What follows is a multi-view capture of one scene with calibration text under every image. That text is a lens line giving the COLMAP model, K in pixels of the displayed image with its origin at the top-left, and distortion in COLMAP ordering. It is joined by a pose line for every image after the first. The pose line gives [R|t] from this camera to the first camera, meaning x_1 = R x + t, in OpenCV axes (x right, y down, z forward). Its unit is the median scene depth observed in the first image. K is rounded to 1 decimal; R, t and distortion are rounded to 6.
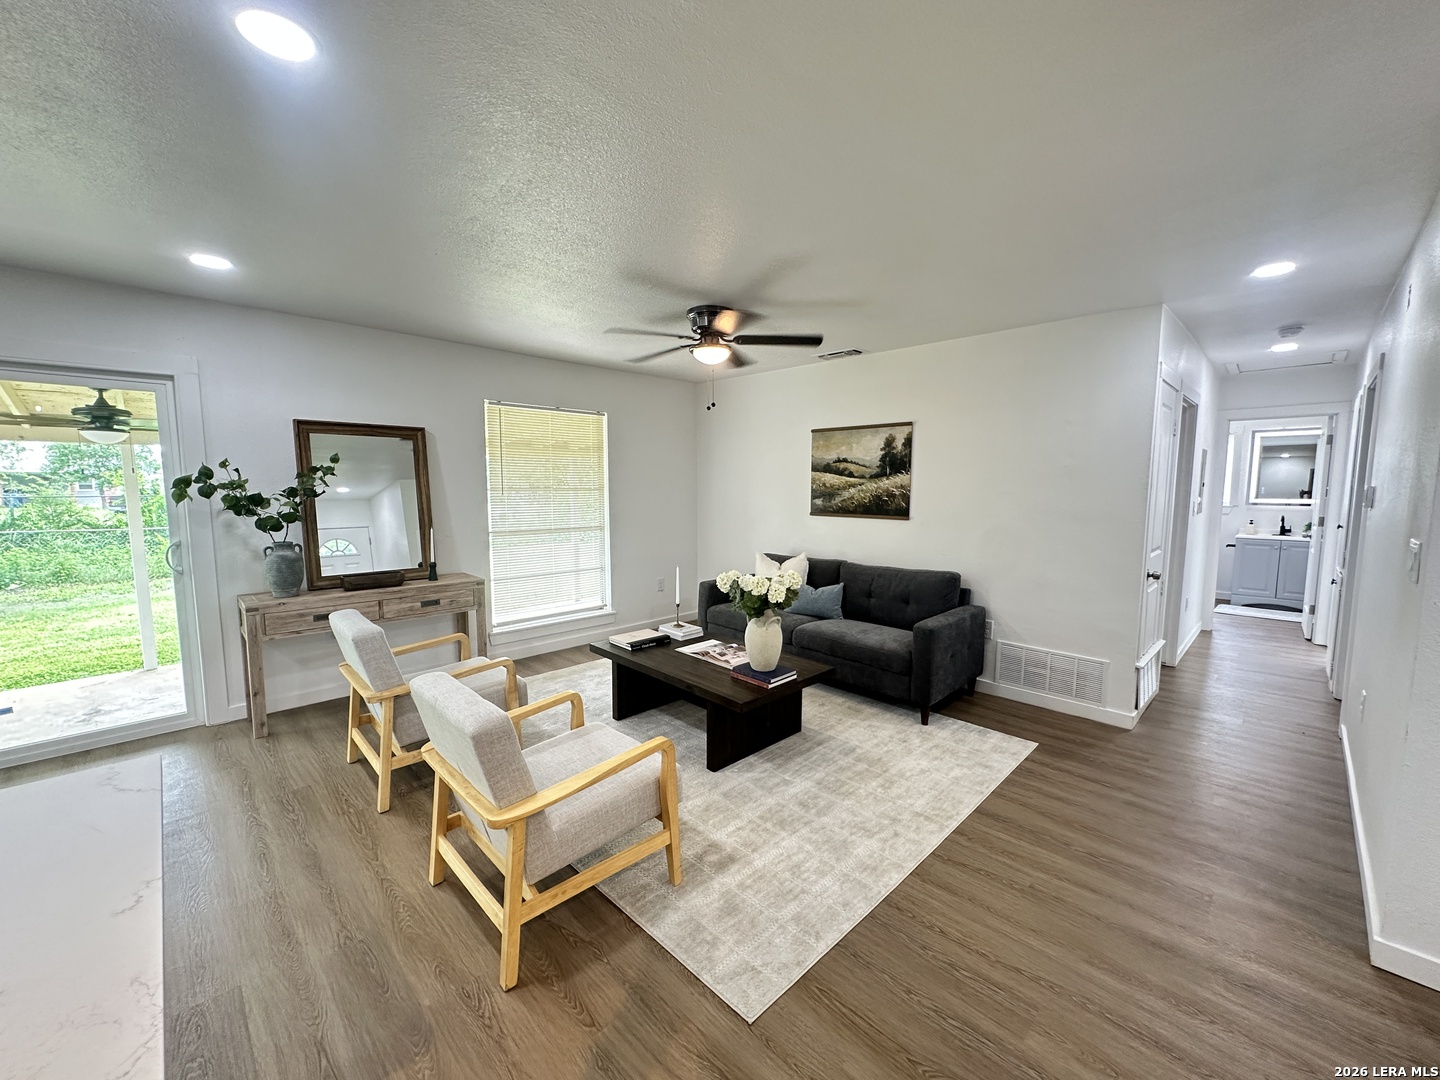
lens RADIAL K [[579.5, 0, 720.0], [0, 579.5, 540.0], [0, 0, 1]] dist [-0.002436, -0.000018]
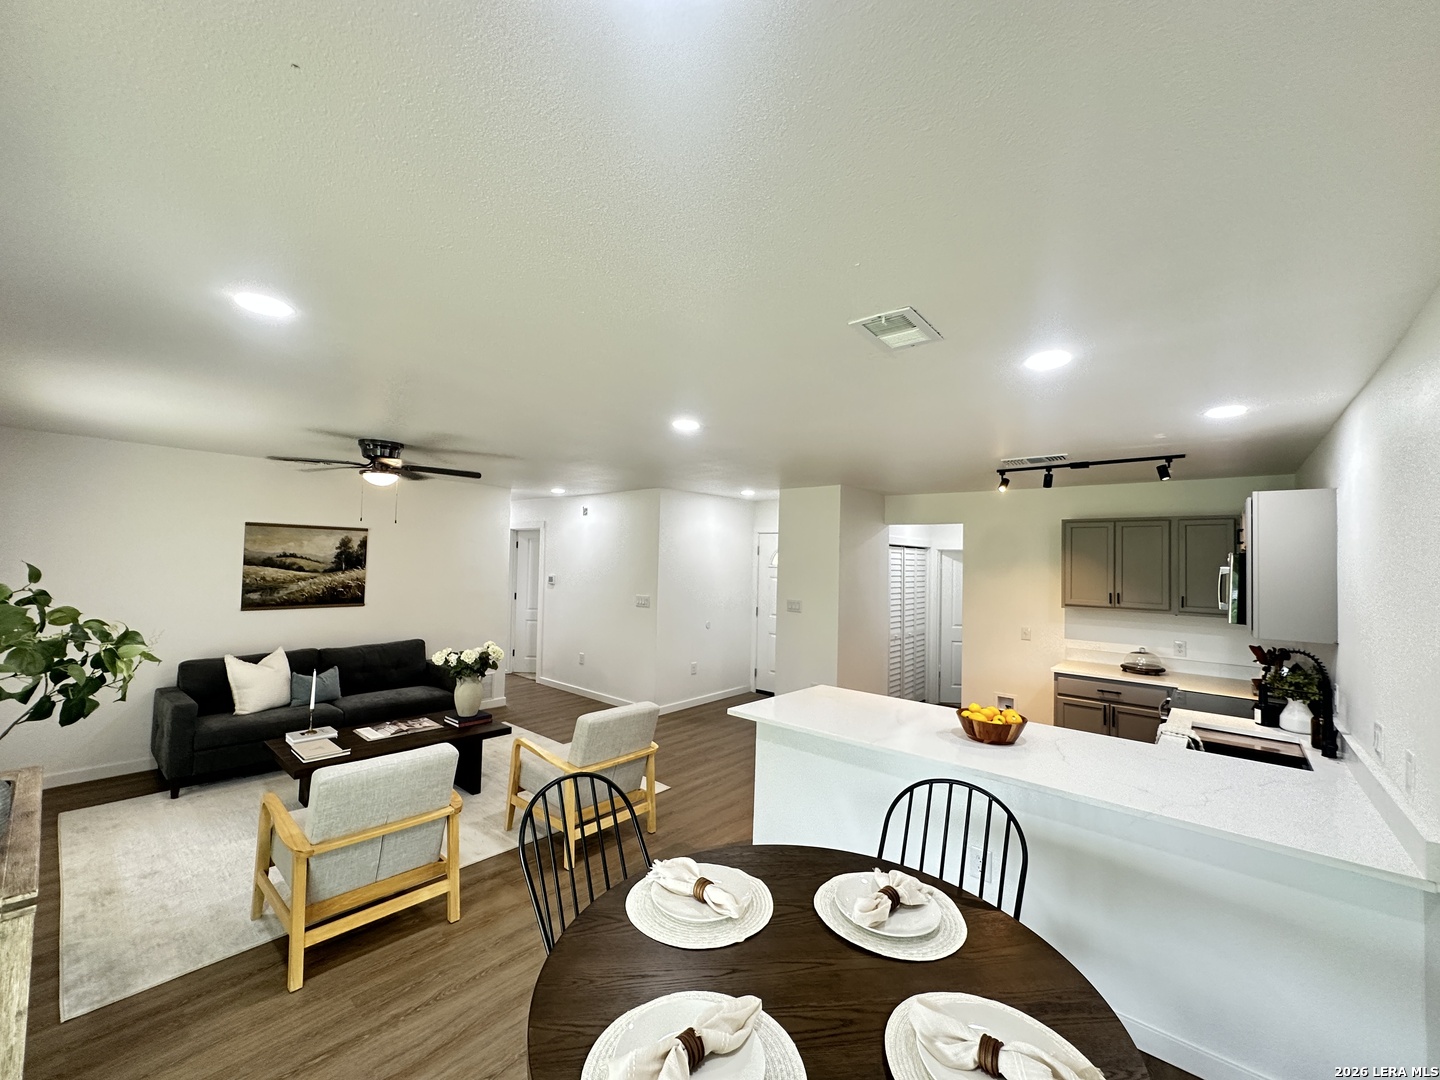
lens RADIAL K [[579.5, 0, 720.0], [0, 579.5, 540.0], [0, 0, 1]] dist [-0.002436, -0.000018]
pose [[-0.080798, 0.030977, 0.996249, -0.930314], [0.070811, 0.997170, -0.025263, -0.085166], [-0.994212, 0.068504, -0.082763, 0.311214]]
